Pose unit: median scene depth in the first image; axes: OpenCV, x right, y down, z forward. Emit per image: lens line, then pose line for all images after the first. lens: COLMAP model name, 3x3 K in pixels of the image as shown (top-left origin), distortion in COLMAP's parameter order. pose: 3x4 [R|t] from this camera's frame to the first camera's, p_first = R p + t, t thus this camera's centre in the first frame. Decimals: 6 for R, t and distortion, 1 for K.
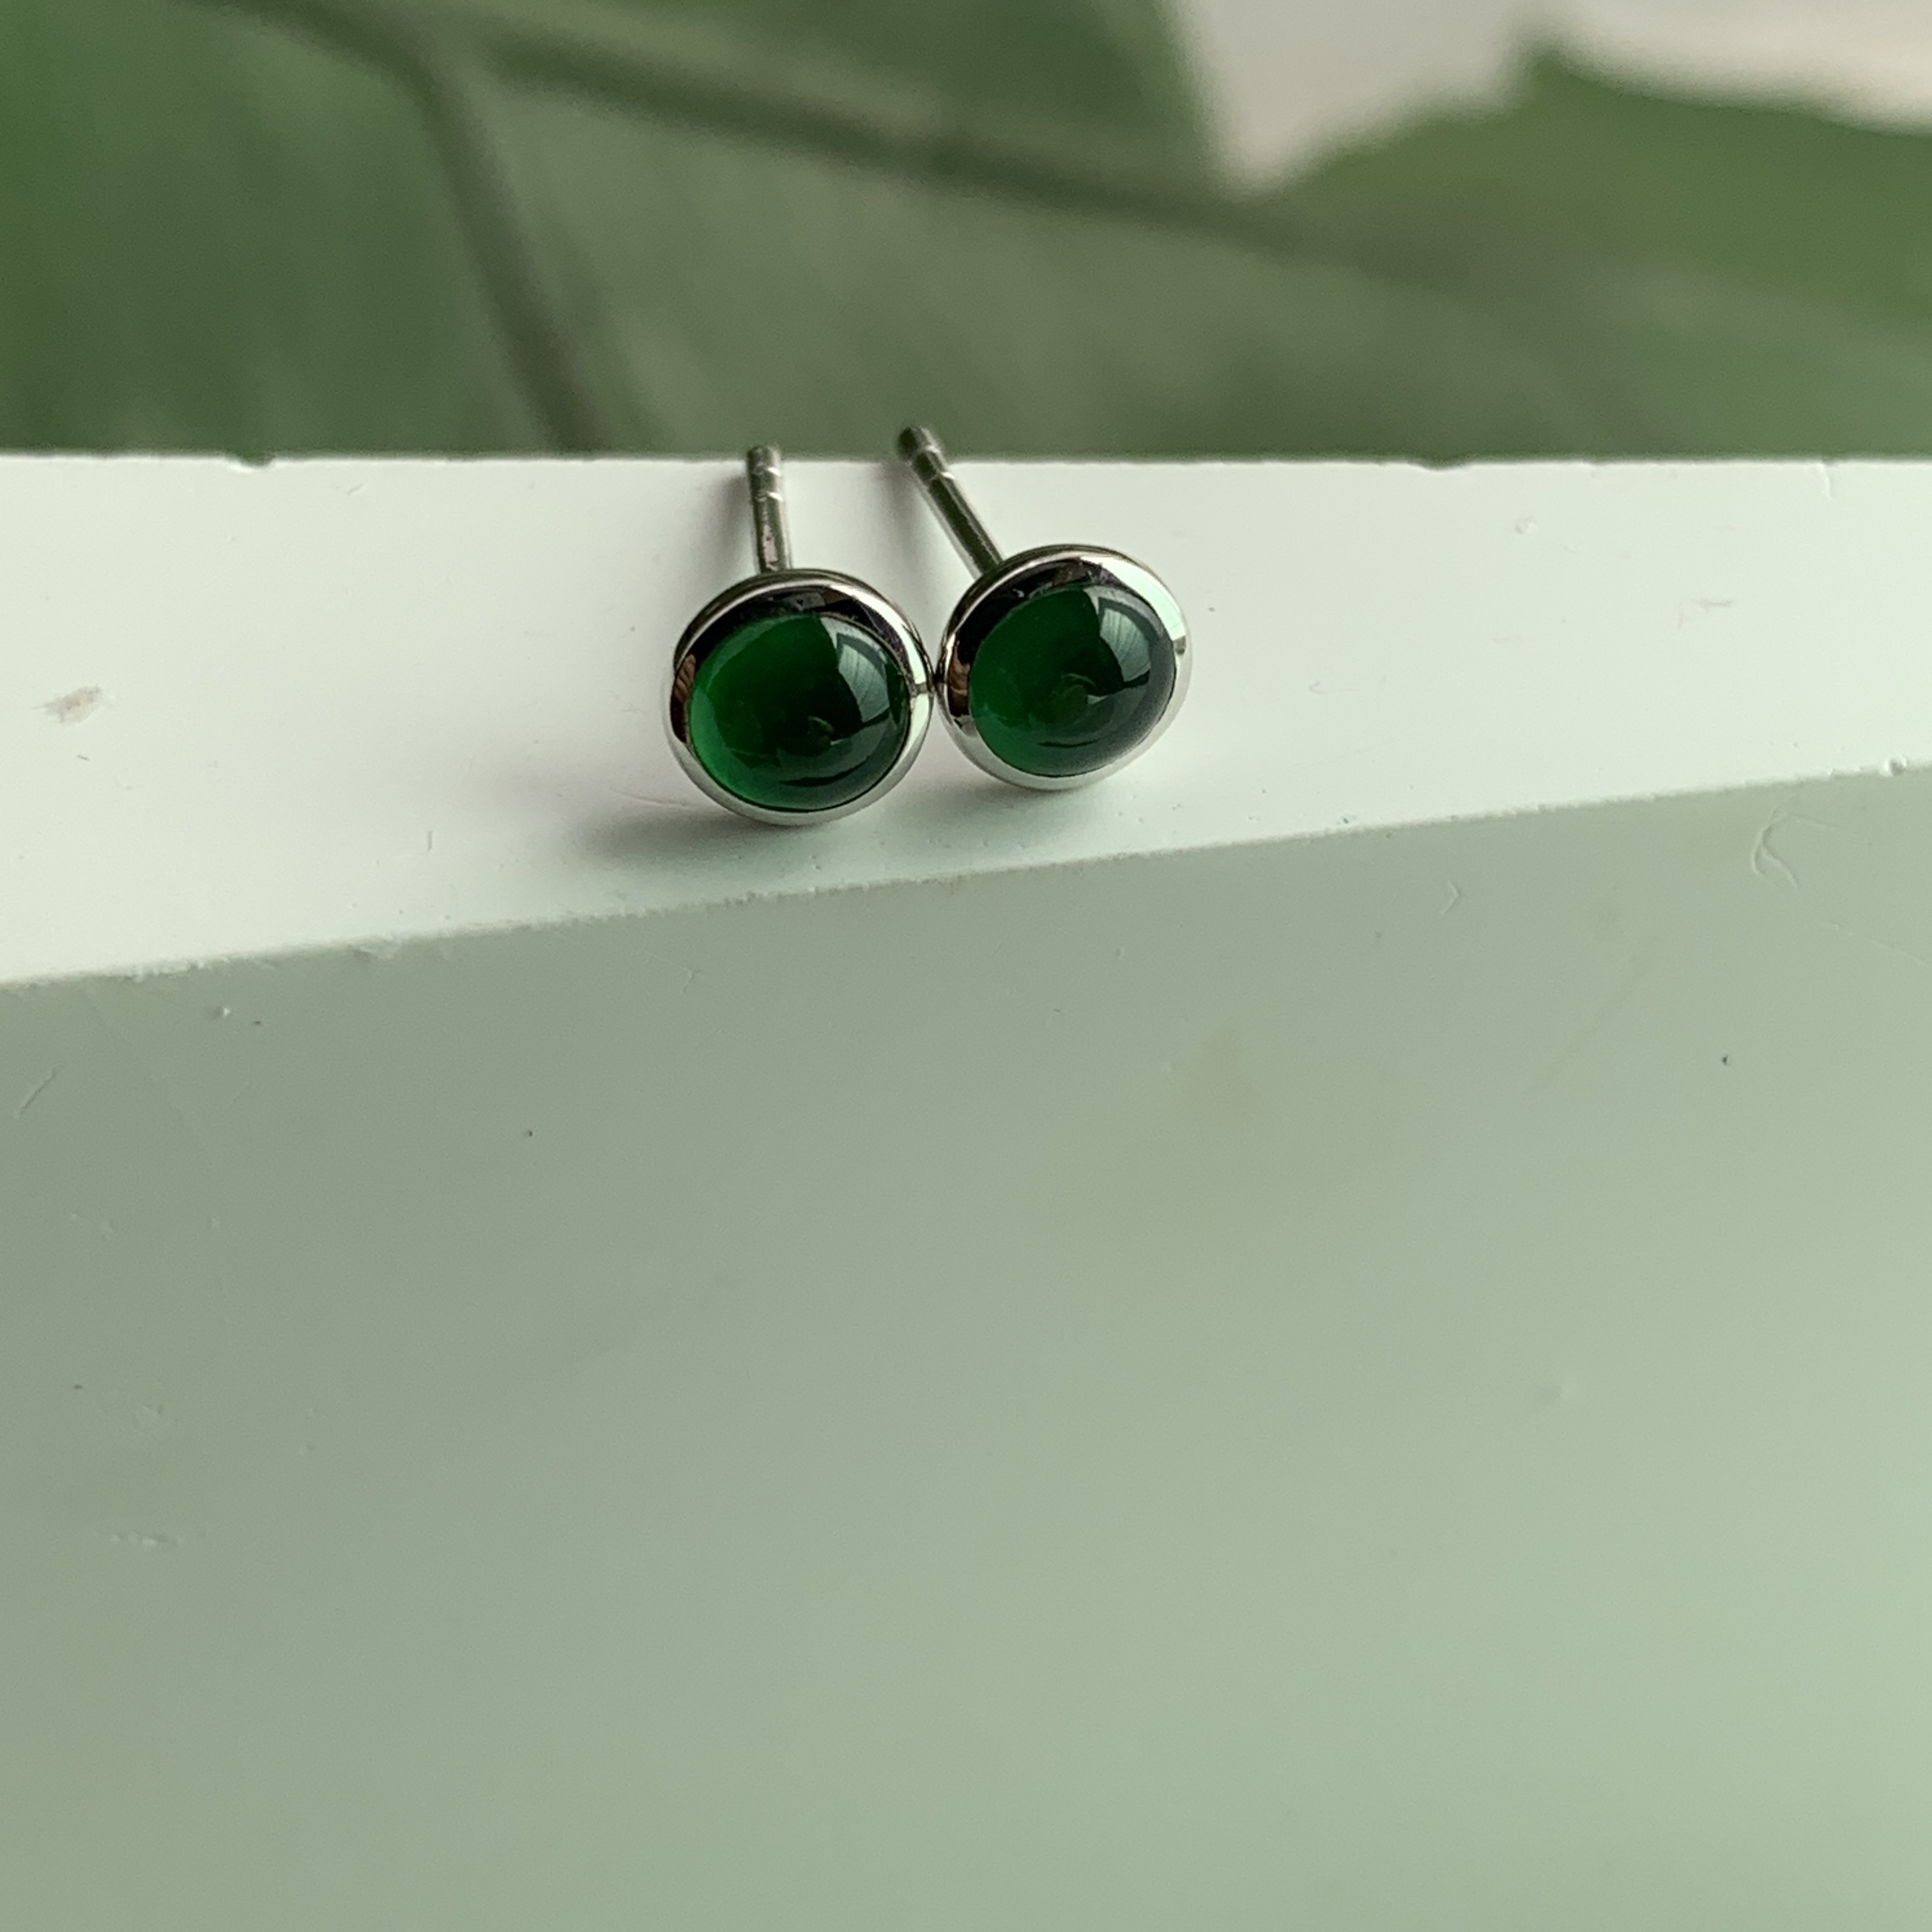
lens RADIAL K [[4185.7, 0, 973.4], [0, 4185.7, 956.9], [0, 0, 1]] dist [0.170442, 0.000000]
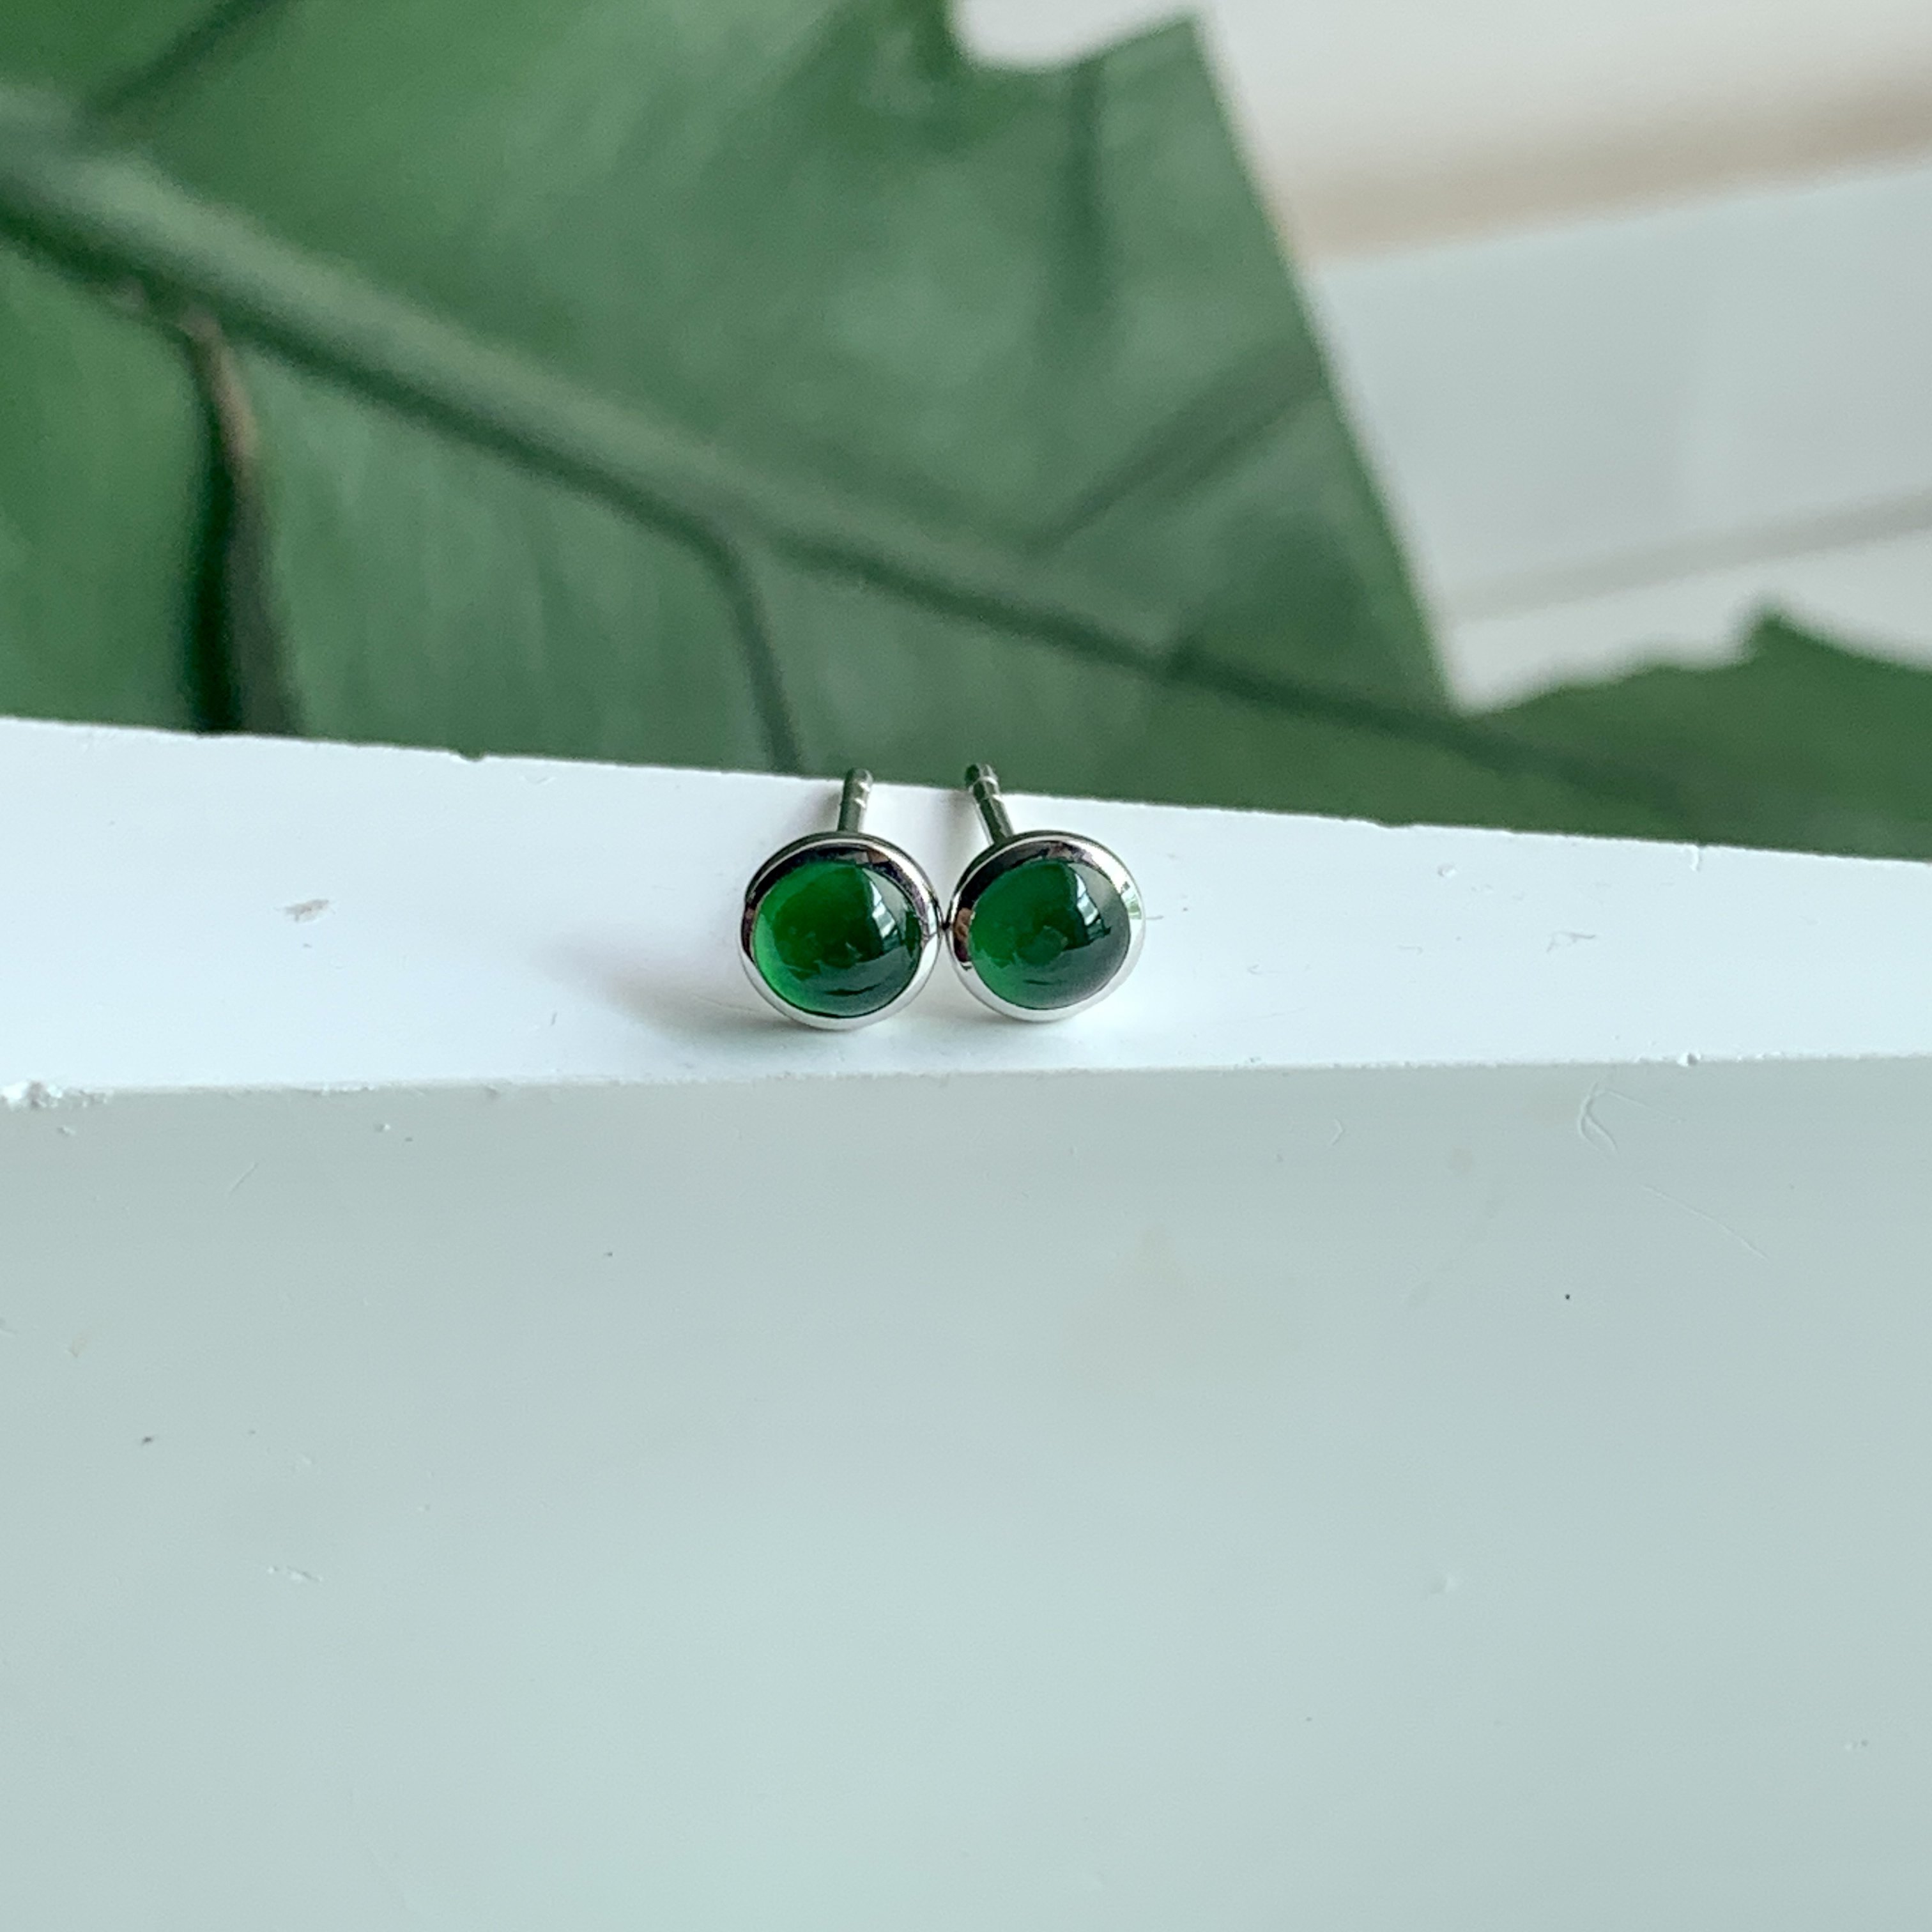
lens RADIAL K [[4621.3, 0, 979.9], [0, 4621.3, 973.7], [0, 0, 1]] dist [0.175666, 0.000000]
pose [[0.992246, 0.074030, -0.099836, 0.143257], [-0.087833, 0.985986, -0.141836, 0.148408], [0.087936, 0.149505, 0.984843, -0.410770]]
